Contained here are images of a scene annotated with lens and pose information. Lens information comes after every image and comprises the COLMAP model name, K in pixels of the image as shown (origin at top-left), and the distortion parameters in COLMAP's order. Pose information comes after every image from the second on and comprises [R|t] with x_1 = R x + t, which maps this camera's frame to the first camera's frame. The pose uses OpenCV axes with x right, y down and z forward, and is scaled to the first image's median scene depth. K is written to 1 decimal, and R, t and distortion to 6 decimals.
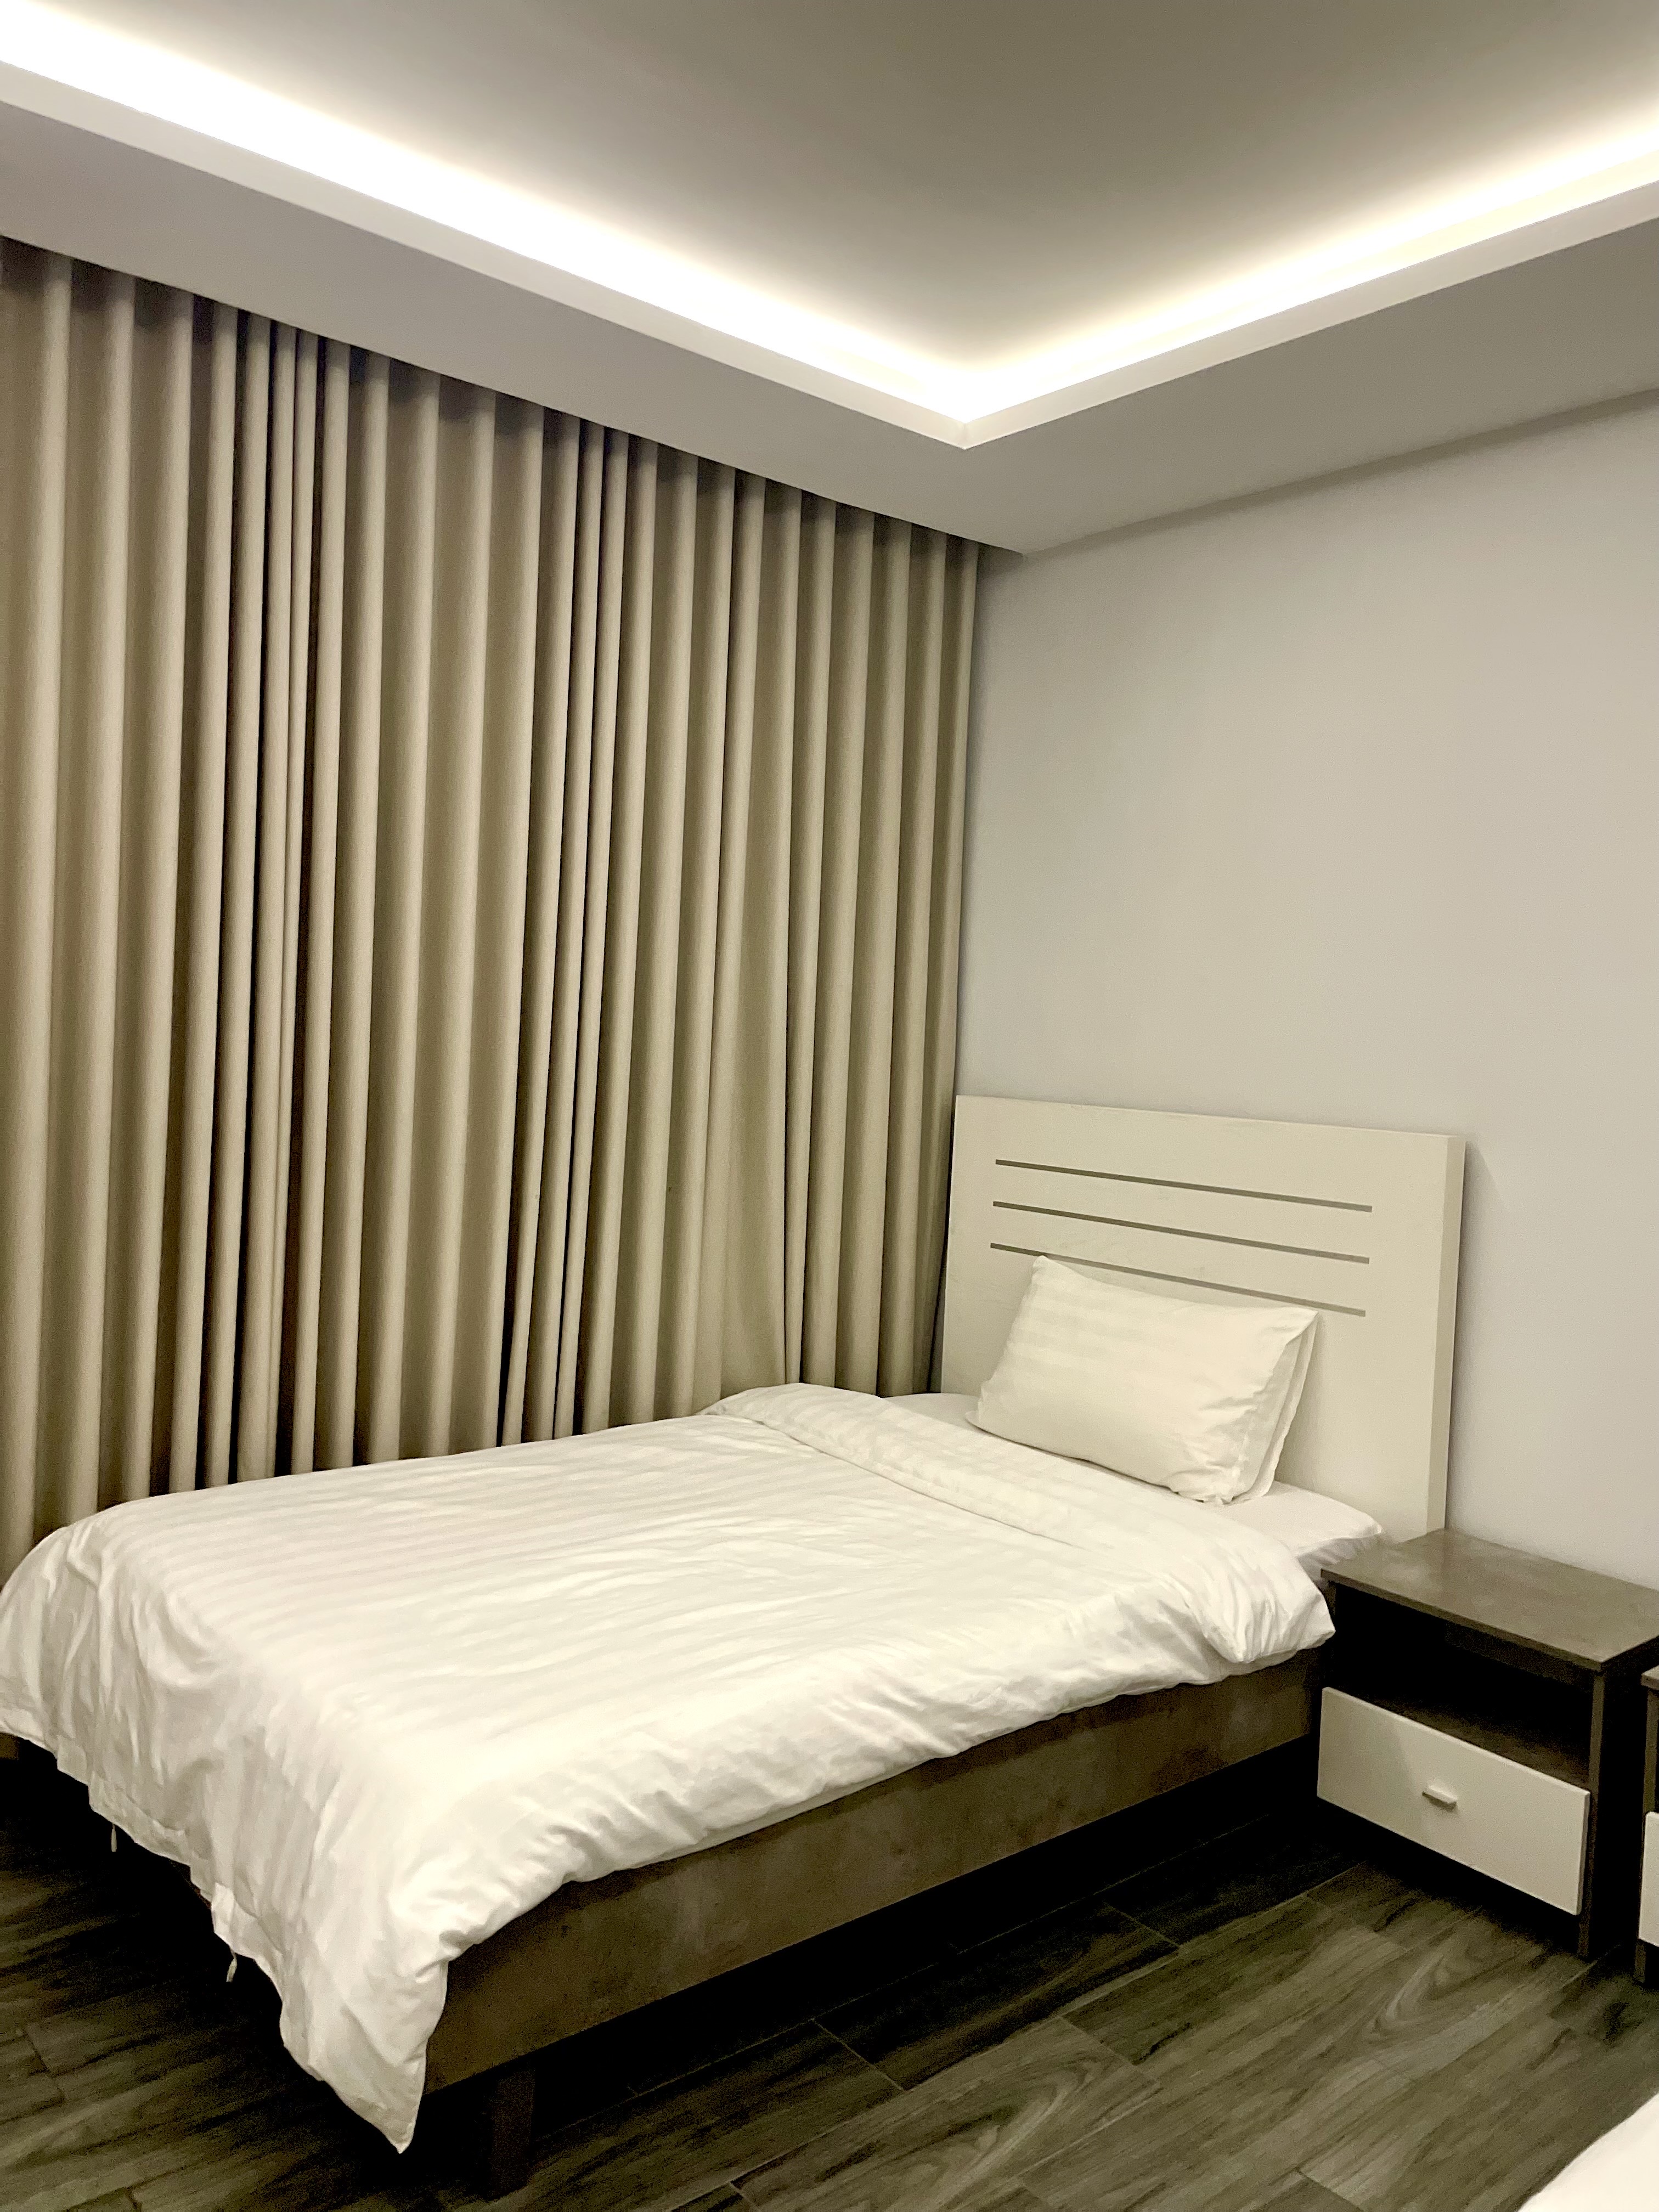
lens RADIAL K [[1709.2, 0, 828.0], [0, 1709.2, 1111.1], [0, 0, 1]] dist [0.076682, -0.097212]
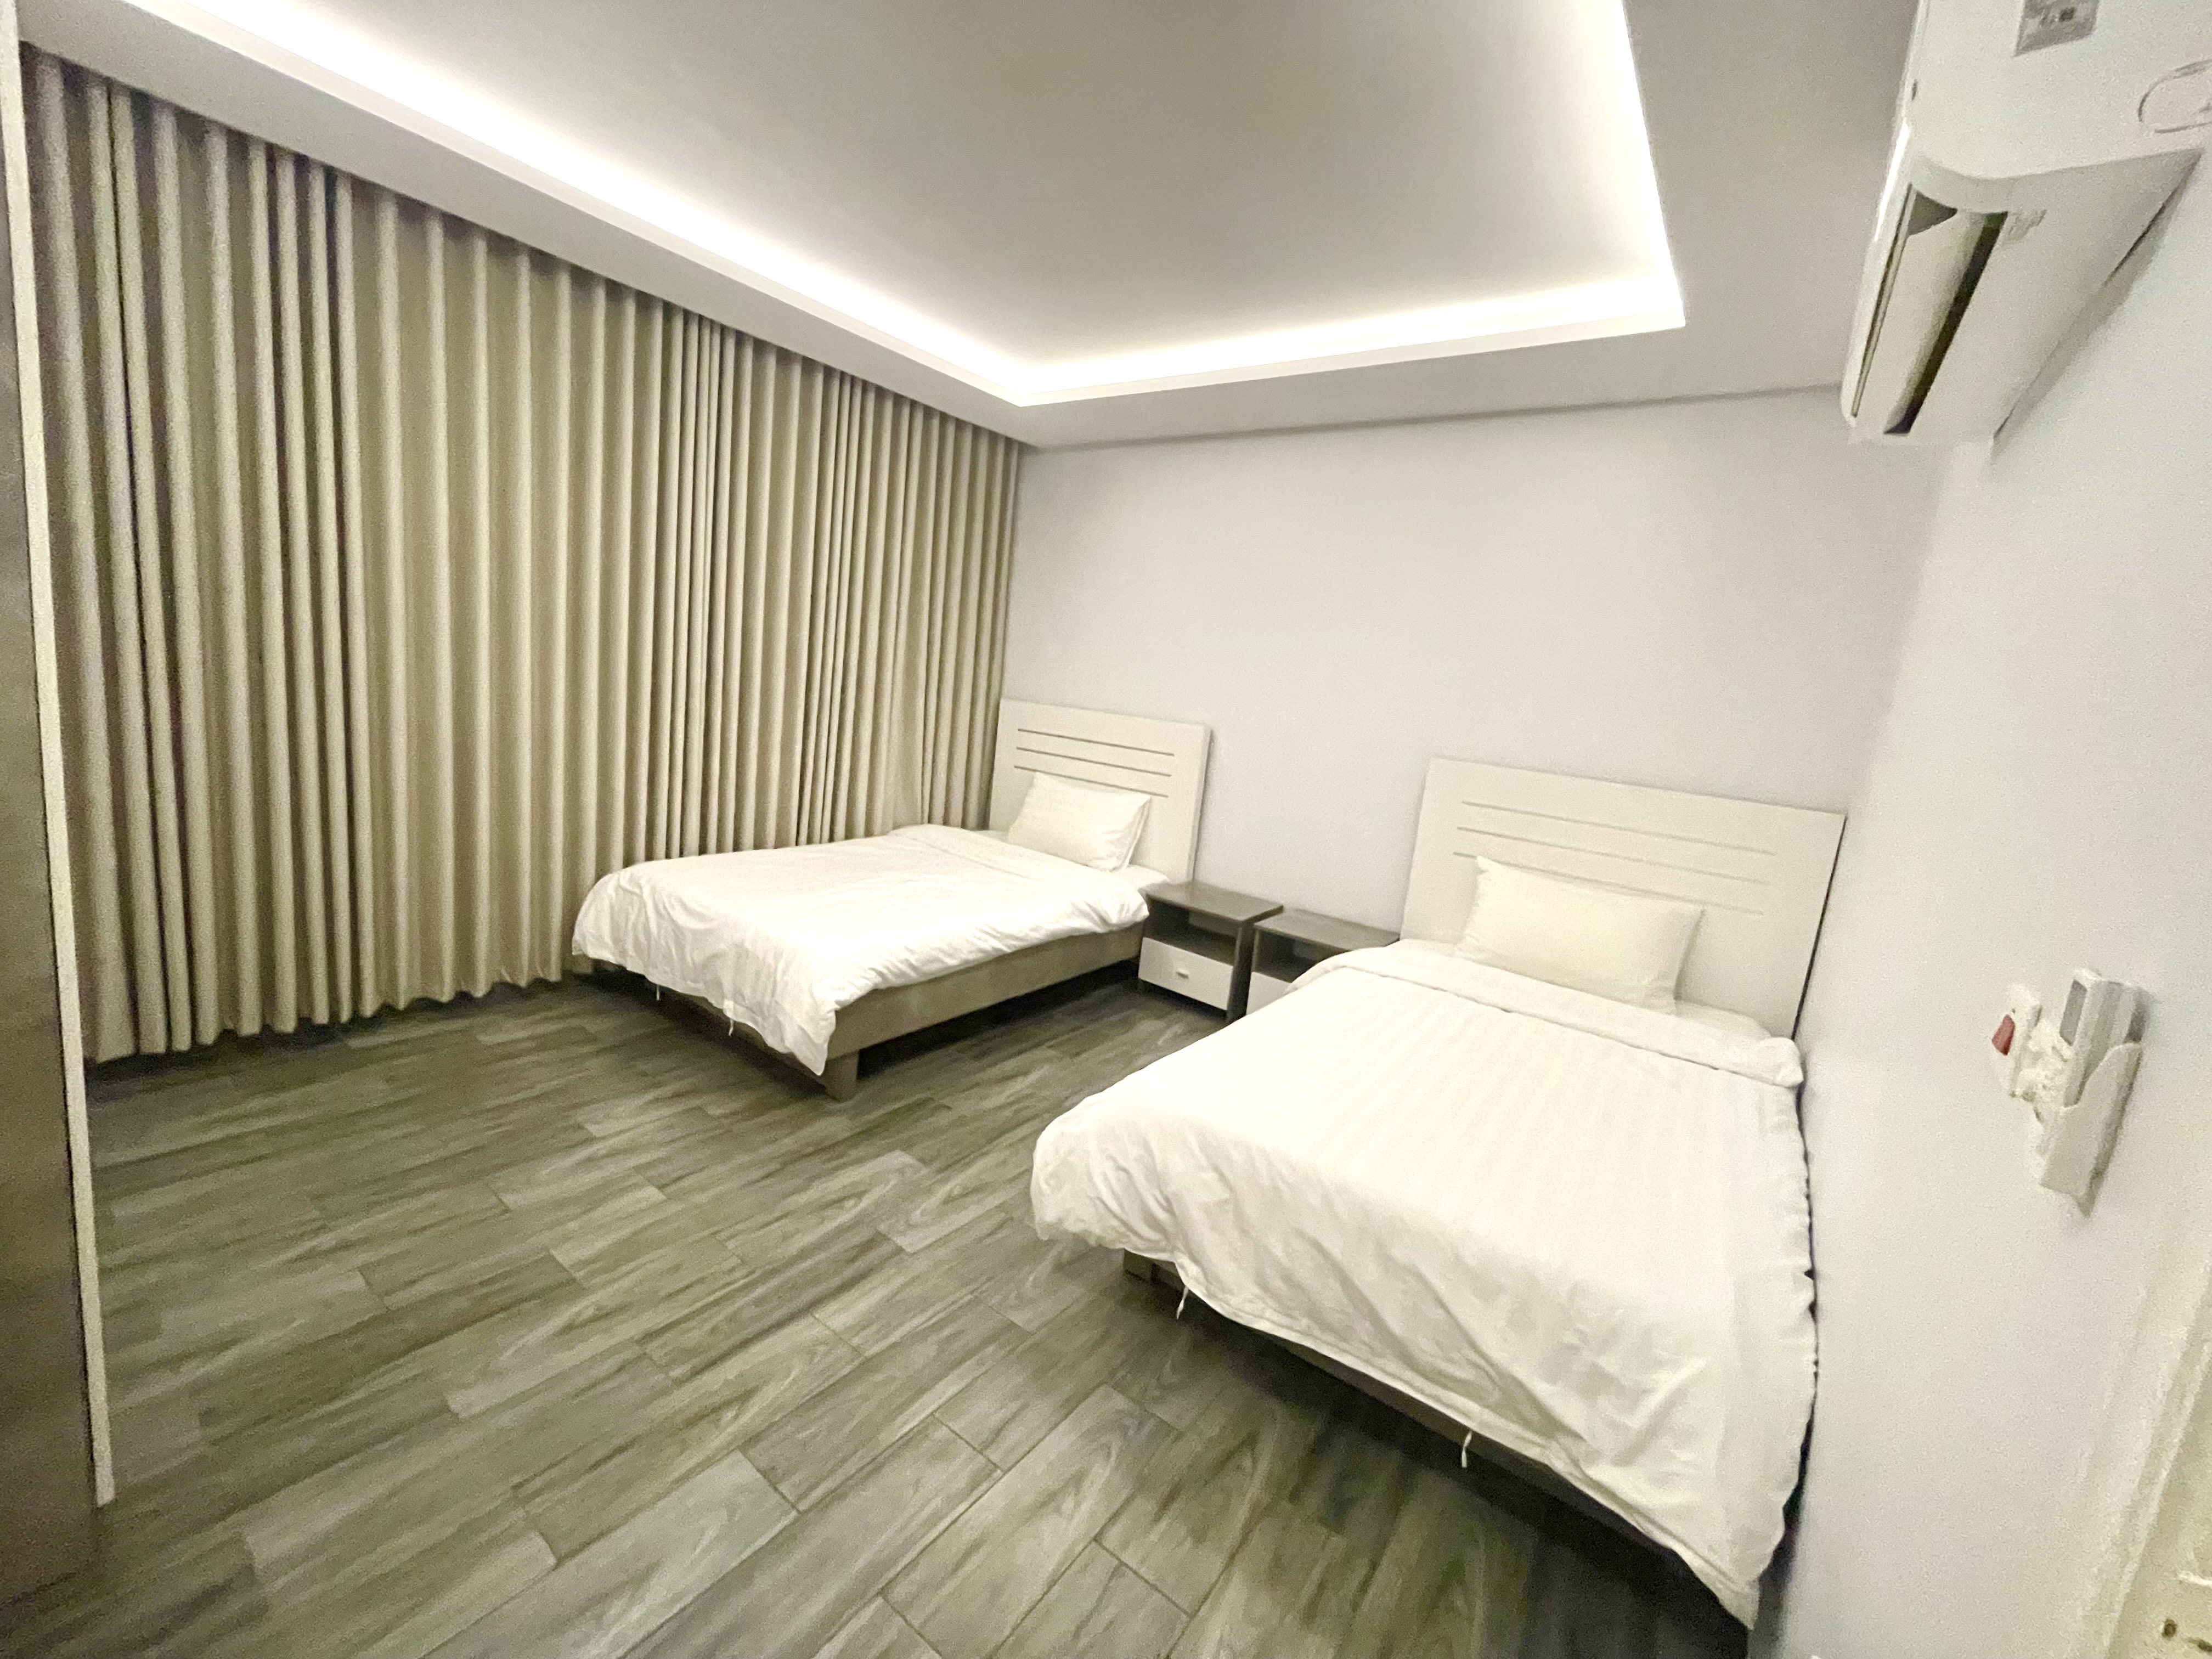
lens RADIAL K [[886.0, 0, 1110.6], [0, 886.0, 827.3], [0, 0, 1]] dist [0.002089, -0.000009]
pose [[0.972232, 0.018681, 0.233271, -0.082128], [-0.051220, 0.989627, 0.134223, -0.007984], [-0.228344, -0.142444, 0.963104, -0.270263]]
